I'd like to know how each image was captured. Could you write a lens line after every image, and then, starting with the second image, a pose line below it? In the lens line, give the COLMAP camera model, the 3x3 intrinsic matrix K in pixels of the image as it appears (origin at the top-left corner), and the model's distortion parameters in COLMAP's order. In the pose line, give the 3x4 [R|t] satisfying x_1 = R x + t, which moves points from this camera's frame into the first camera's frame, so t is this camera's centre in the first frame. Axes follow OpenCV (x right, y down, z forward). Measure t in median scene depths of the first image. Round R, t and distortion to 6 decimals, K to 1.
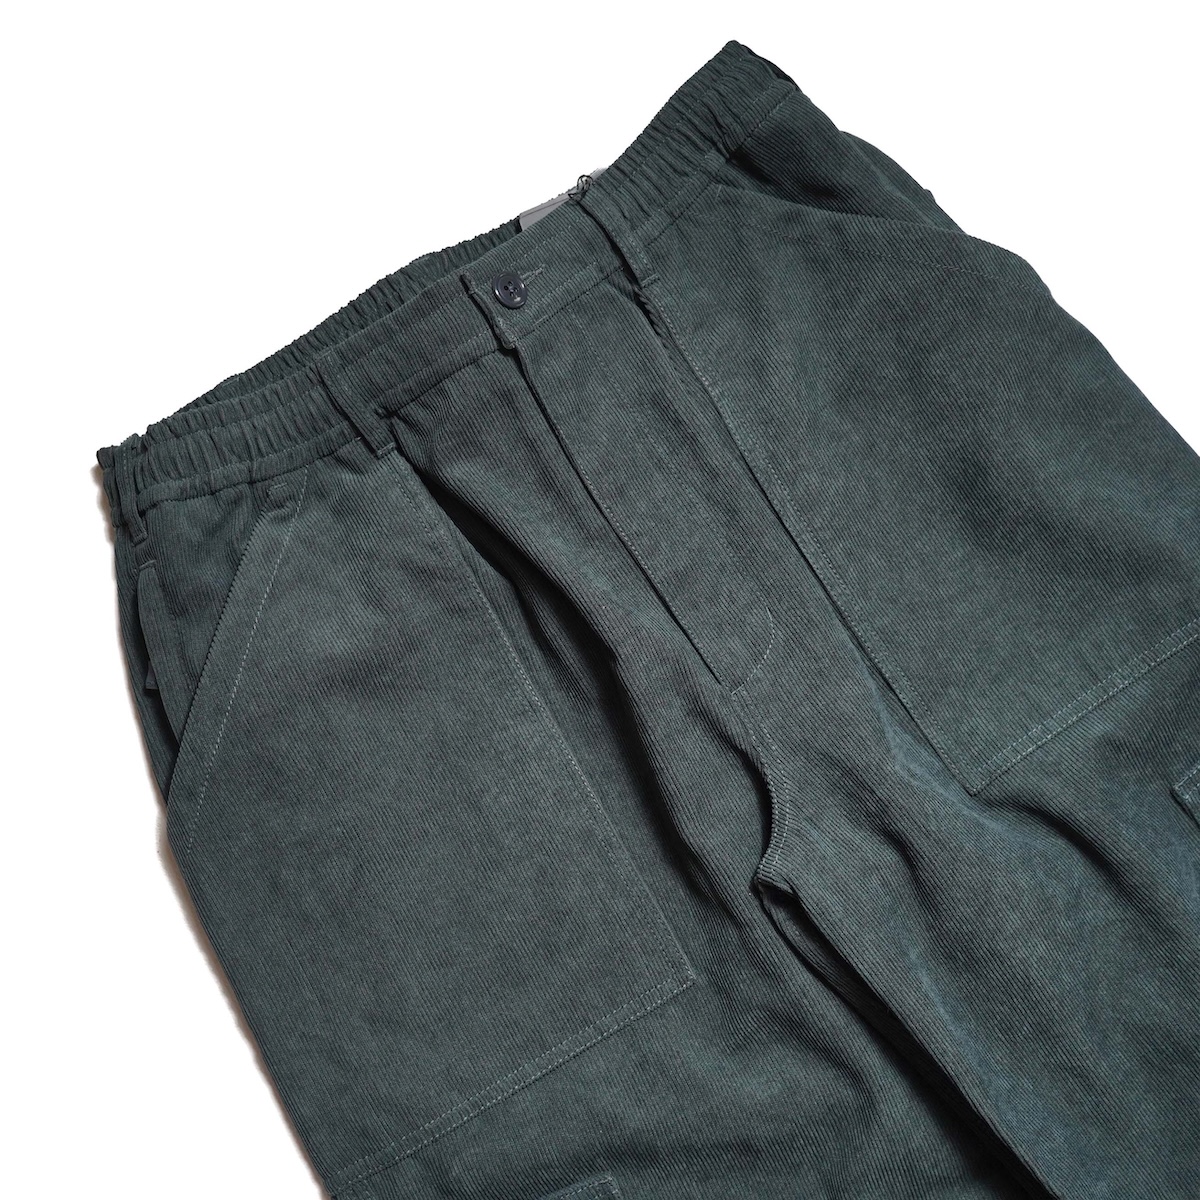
lens RADIAL K [[1463.1, 0, 607.3], [0, 1463.1, 605.3], [0, 0, 1]] dist [-0.015464, 0.000000]
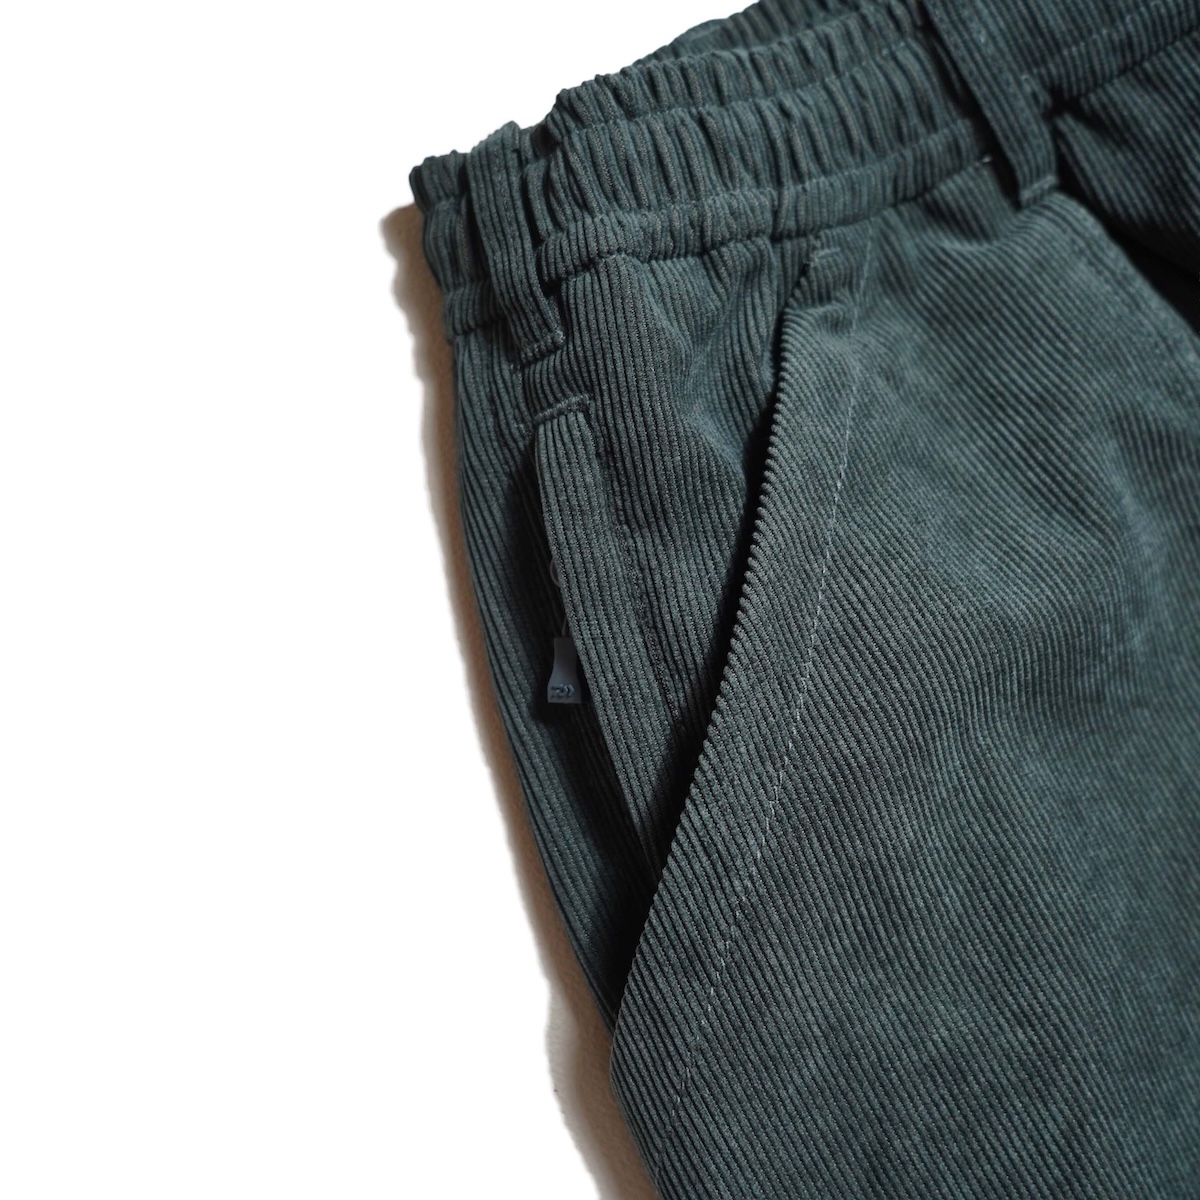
lens RADIAL K [[1463.1, 0, 599.3], [0, 1463.1, 597.9], [0, 0, 1]] dist [-0.015464, 0.000000]
pose [[0.996561, 0.007374, 0.082537, -0.332288], [-0.002147, 0.997996, -0.063247, 0.053006], [-0.082838, 0.062853, 0.994579, 0.570368]]
